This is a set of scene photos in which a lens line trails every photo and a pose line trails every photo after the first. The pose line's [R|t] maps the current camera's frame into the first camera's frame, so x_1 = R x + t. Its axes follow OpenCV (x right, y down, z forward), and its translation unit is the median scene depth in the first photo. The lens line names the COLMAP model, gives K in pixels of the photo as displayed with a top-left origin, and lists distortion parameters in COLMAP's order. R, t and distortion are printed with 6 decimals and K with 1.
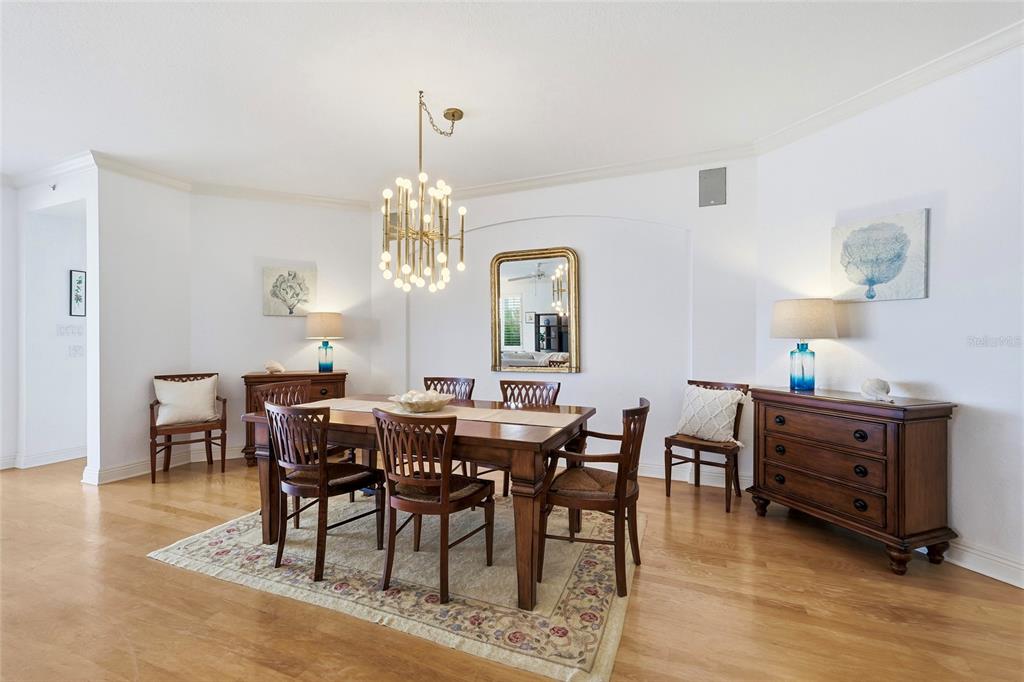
lens RADIAL K [[445.3, 0, 512.0], [0, 445.3, 341.0], [0, 0, 1]] dist [0.002635, 0.000040]
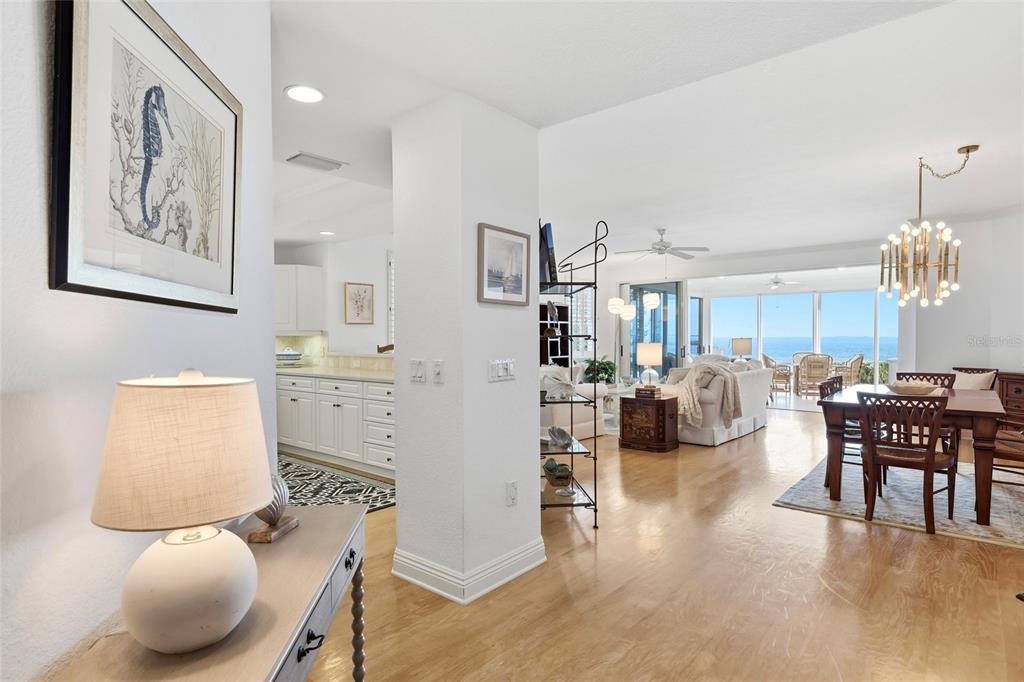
lens RADIAL K [[554.0, 0, 512.0], [0, 554.0, 341.0], [0, 0, 1]] dist [-0.001542, -0.000339]
pose [[-0.296981, 0.009410, -0.954837, 1.238635], [-0.004129, 0.999929, 0.011139, -0.017361], [0.954874, 0.007251, -0.296921, 0.231651]]
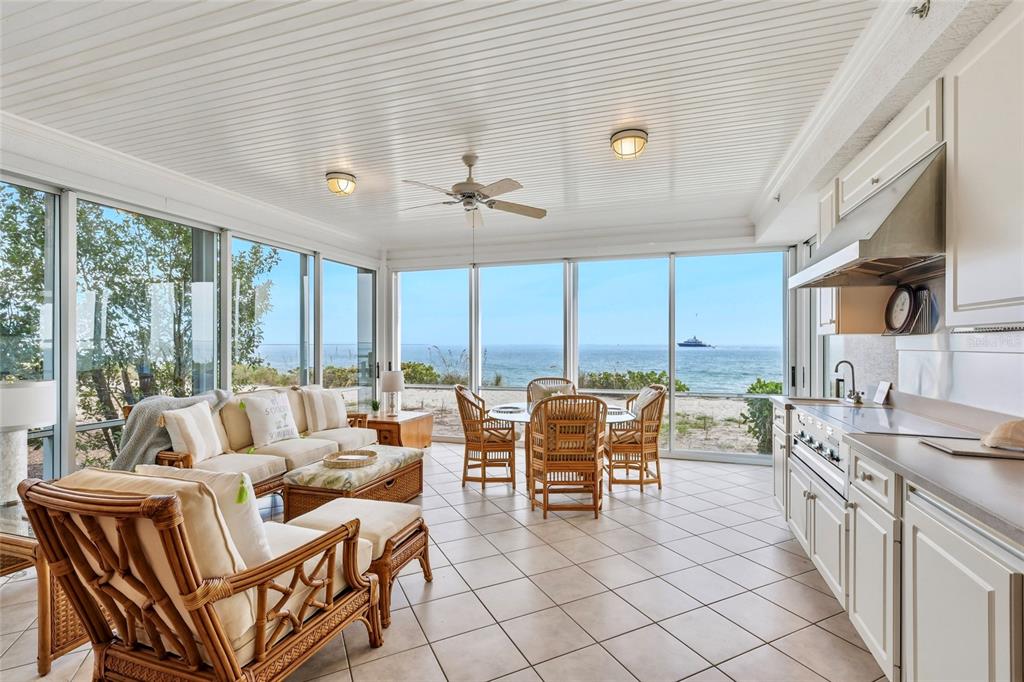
lens RADIAL K [[463.1, 0, 517.5], [0, 463.1, 343.3], [0, 0, 1]] dist [0.001498, 0.000018]
pose [[0.075466, 0.000766, -0.997148, -1.164478], [-0.005406, 0.999985, 0.000359, -0.019778], [0.997134, 0.005363, 0.075469, 0.727630]]
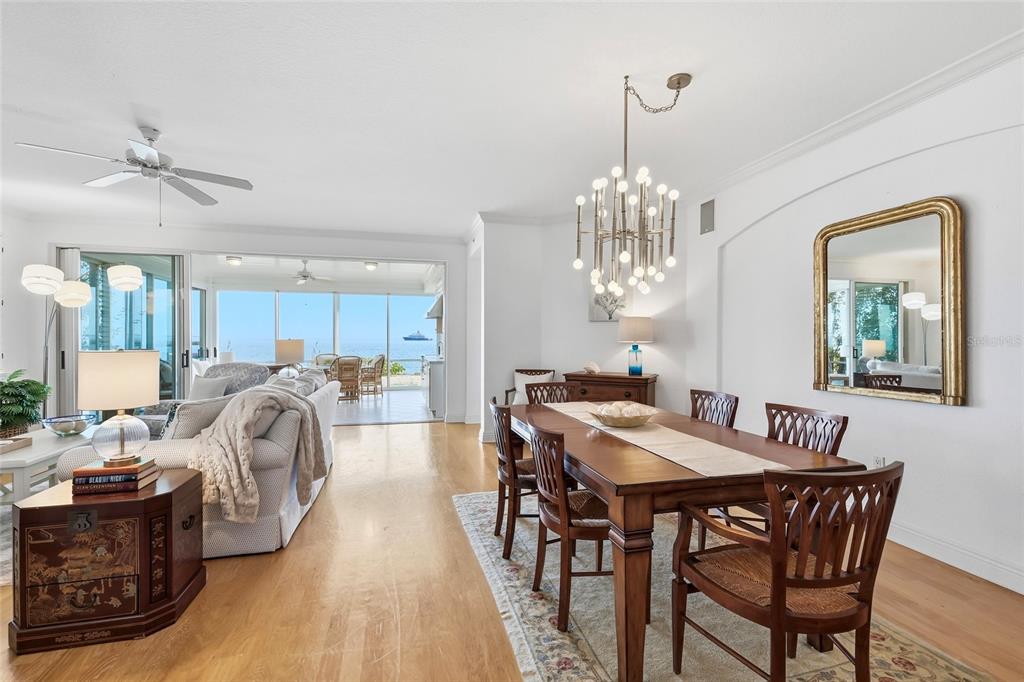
lens RADIAL K [[457.7, 0, 517.1], [0, 457.7, 341.5], [0, 0, 1]] dist [0.003068, 0.000277]
pose [[0.606960, 0.009692, -0.794673, 0.292411], [-0.008103, 0.999949, 0.006007, -0.013881], [0.794691, 0.002793, 0.607008, 0.178444]]
